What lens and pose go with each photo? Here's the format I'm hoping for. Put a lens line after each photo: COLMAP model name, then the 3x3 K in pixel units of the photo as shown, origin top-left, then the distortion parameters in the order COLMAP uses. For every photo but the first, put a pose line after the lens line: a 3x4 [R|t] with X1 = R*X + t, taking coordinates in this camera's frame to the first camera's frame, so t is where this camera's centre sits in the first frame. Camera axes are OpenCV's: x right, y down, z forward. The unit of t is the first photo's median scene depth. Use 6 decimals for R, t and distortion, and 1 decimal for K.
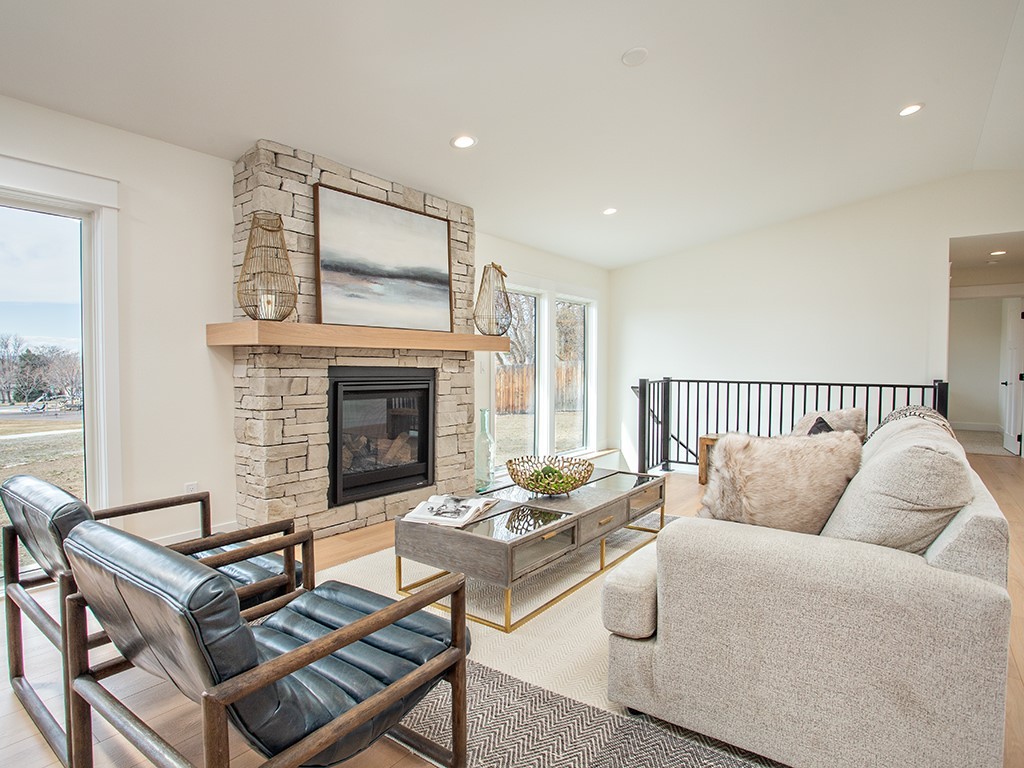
lens RADIAL K [[574.5, 0, 511.8], [0, 574.5, 383.2], [0, 0, 1]] dist [-0.040283, -0.000195]
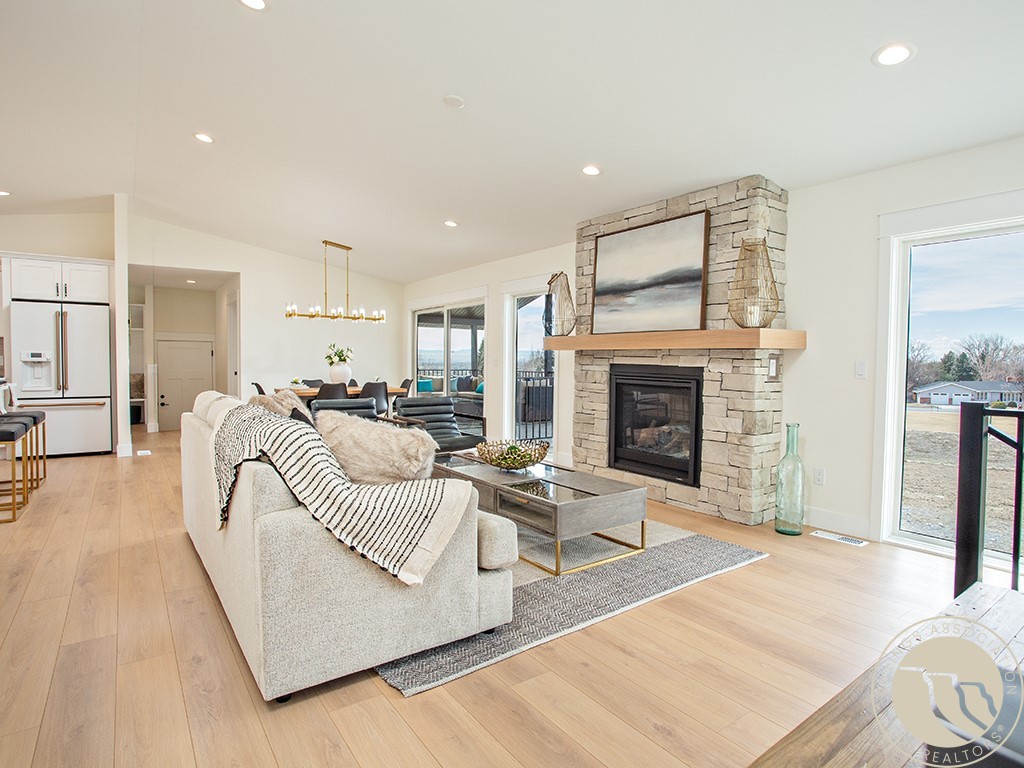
lens RADIAL K [[574.5, 0, 522.6], [0, 574.5, 381.3], [0, 0, 1]] dist [-0.040283, -0.000195]
pose [[-0.300274, 0.031712, -0.953326, 0.935168], [-0.039479, 0.998178, 0.045639, -0.037427], [0.953036, 0.051340, -0.298475, 1.071549]]
